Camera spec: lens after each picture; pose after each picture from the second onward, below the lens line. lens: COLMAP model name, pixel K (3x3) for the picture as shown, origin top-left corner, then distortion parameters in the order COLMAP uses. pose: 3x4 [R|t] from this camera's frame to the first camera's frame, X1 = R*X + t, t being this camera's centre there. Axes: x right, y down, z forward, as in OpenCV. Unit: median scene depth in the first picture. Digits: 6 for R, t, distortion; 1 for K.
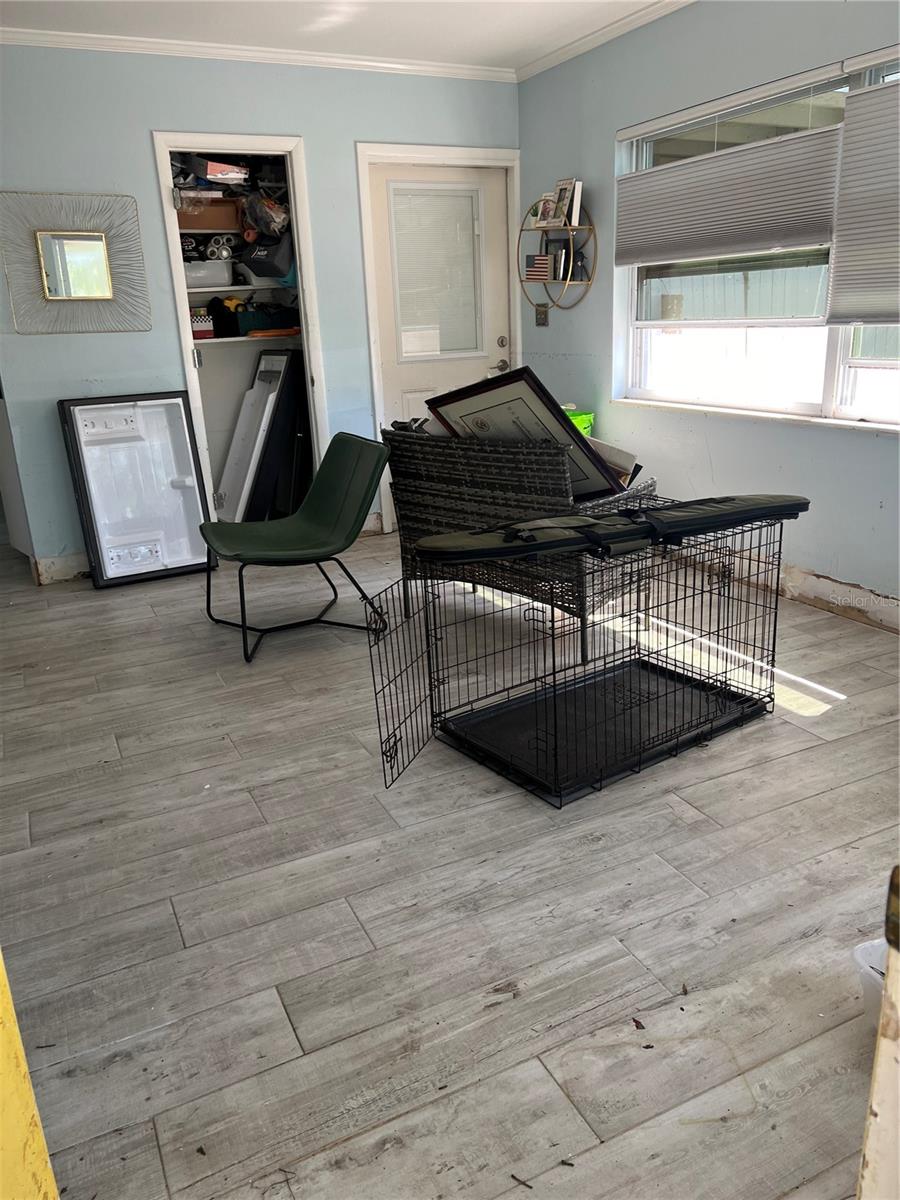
lens RADIAL K [[904.7, 0, 449.3], [0, 904.7, 601.9], [0, 0, 1]] dist [0.020021, -0.007957]
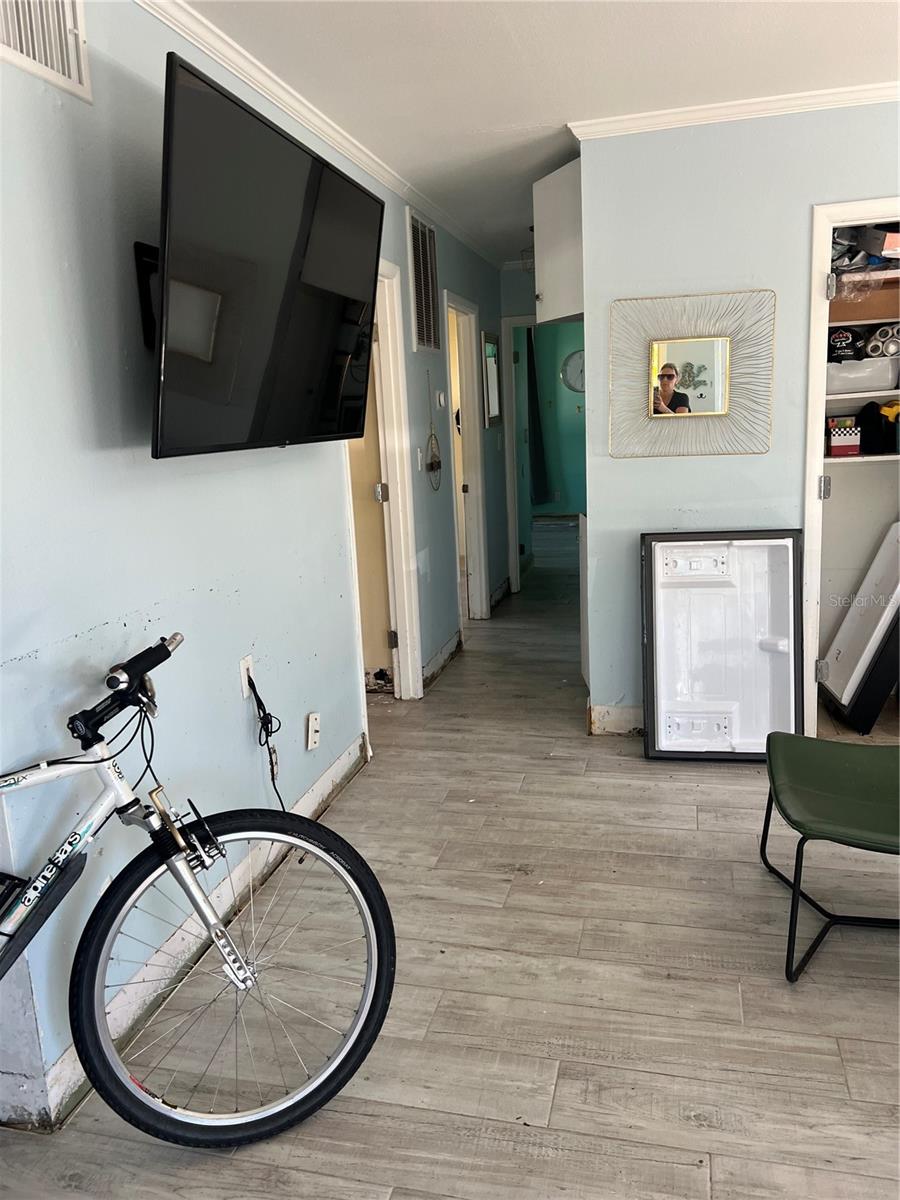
lens RADIAL K [[904.7, 0, 447.2], [0, 904.7, 598.4], [0, 0, 1]] dist [0.020021, -0.007957]
pose [[0.765095, 0.137667, -0.629030, -0.028698], [-0.182063, 0.983267, -0.006252, -0.121765], [0.617643, 0.119306, 0.777356, 0.235362]]
